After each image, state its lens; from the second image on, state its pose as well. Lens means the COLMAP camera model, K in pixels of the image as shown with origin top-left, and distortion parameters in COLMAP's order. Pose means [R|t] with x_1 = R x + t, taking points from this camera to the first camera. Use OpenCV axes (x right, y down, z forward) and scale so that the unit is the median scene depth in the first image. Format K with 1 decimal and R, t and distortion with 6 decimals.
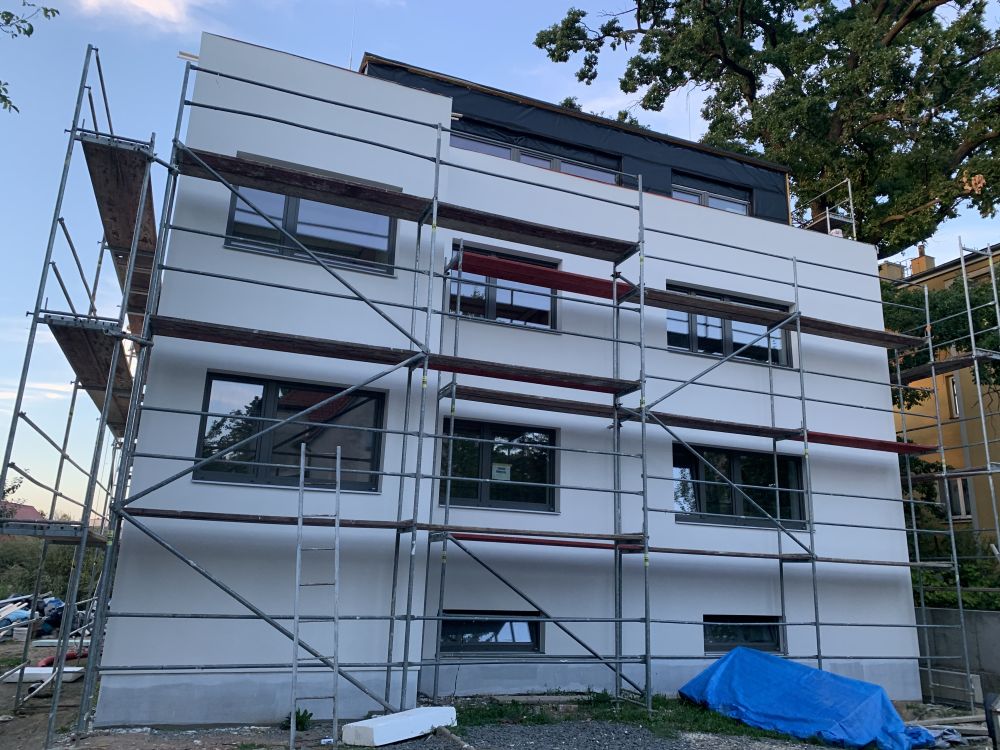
lens RADIAL K [[760.2, 0, 500.0], [0, 760.2, 375.0], [0, 0, 1]] dist [-0.001541, -0.000032]
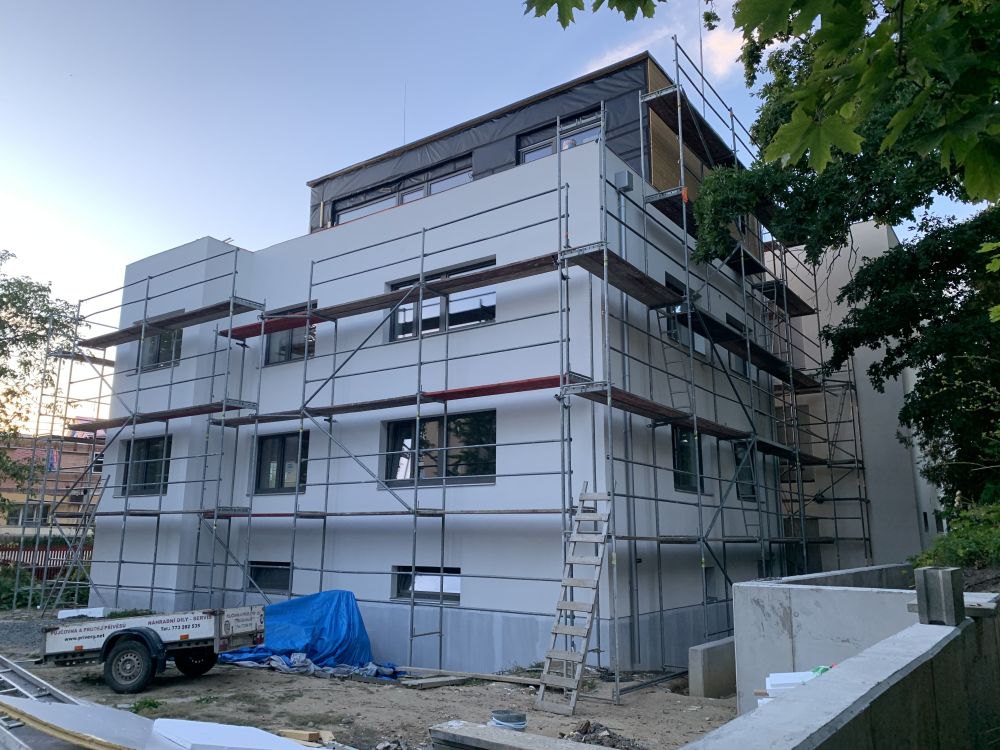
lens RADIAL K [[775.8, 0, 500.0], [0, 775.8, 375.0], [0, 0, 1]] dist [0.092959, 0.000133]
pose [[0.550471, -0.199898, -0.810569, 1.300775], [0.219823, 0.971355, -0.090264, 0.164793], [0.805394, -0.128494, 0.578645, 0.445847]]
